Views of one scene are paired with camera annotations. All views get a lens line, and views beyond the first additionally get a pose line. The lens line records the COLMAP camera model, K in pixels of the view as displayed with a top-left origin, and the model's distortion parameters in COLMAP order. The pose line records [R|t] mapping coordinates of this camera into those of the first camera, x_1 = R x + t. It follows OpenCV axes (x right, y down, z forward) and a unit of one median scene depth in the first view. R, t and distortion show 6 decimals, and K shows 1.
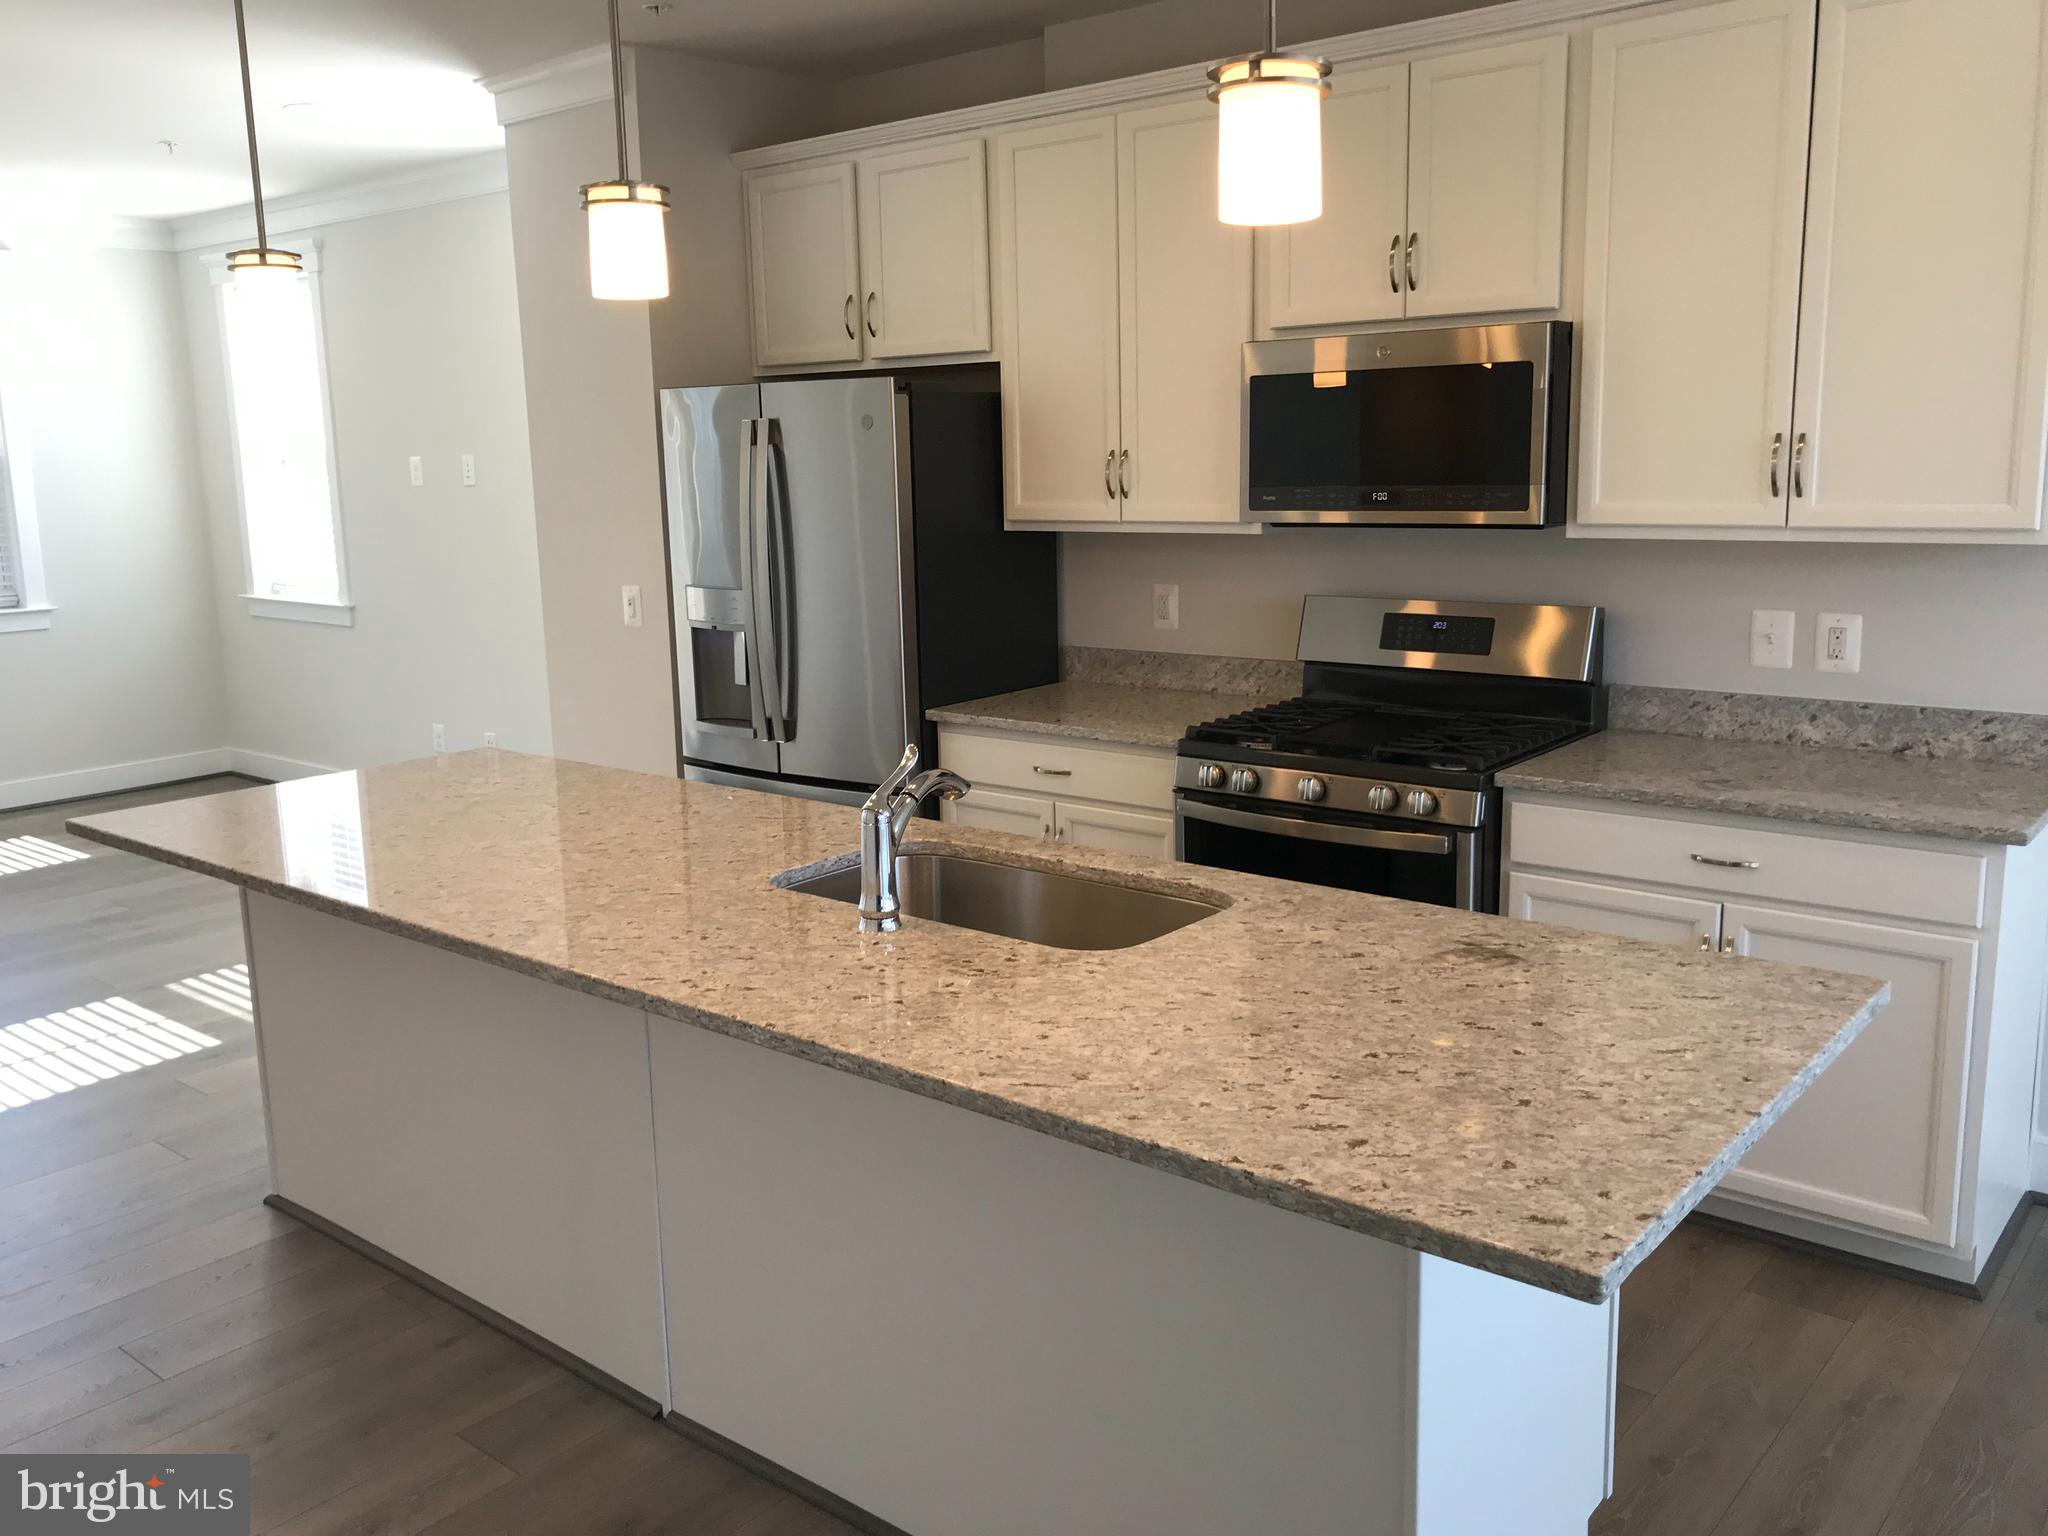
lens RADIAL K [[1700.0, 0, 1025.1], [0, 1700.0, 763.4], [0, 0, 1]] dist [0.011603, -0.002603]
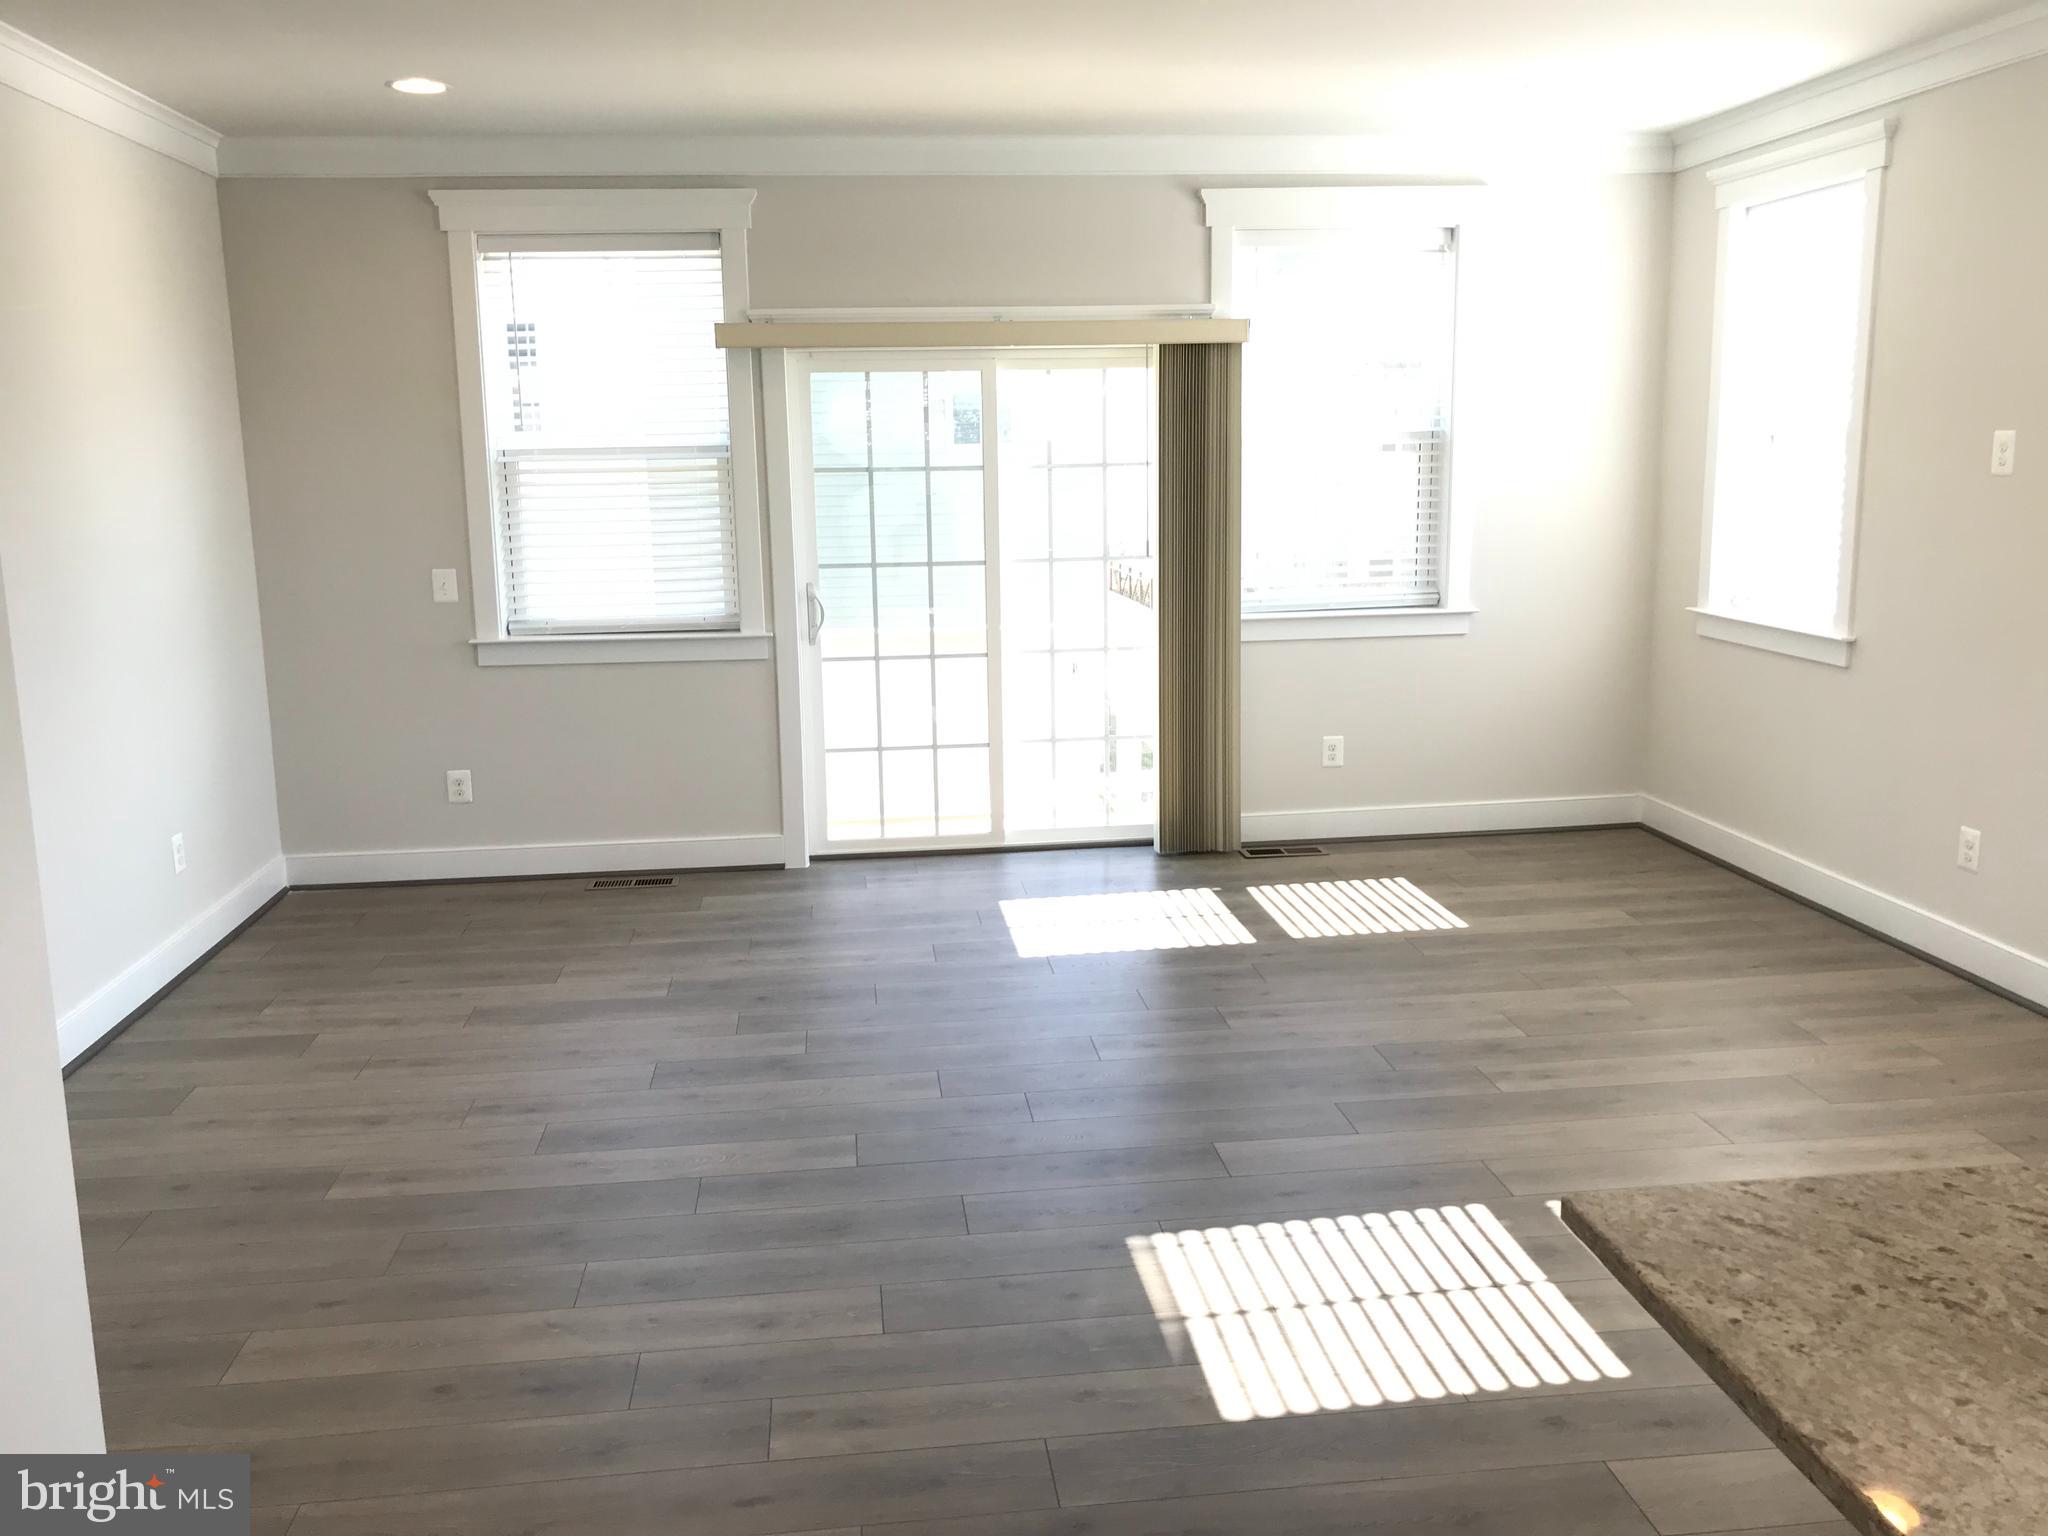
lens RADIAL K [[1700.0, 0, 1023.9], [0, 1700.0, 765.8], [0, 0, 1]] dist [0.011603, -0.002603]
pose [[0.720454, 0.146133, -0.677931, -0.153591], [-0.131862, 0.988579, 0.072963, -0.046638], [0.680851, 0.036827, 0.731496, 0.245026]]
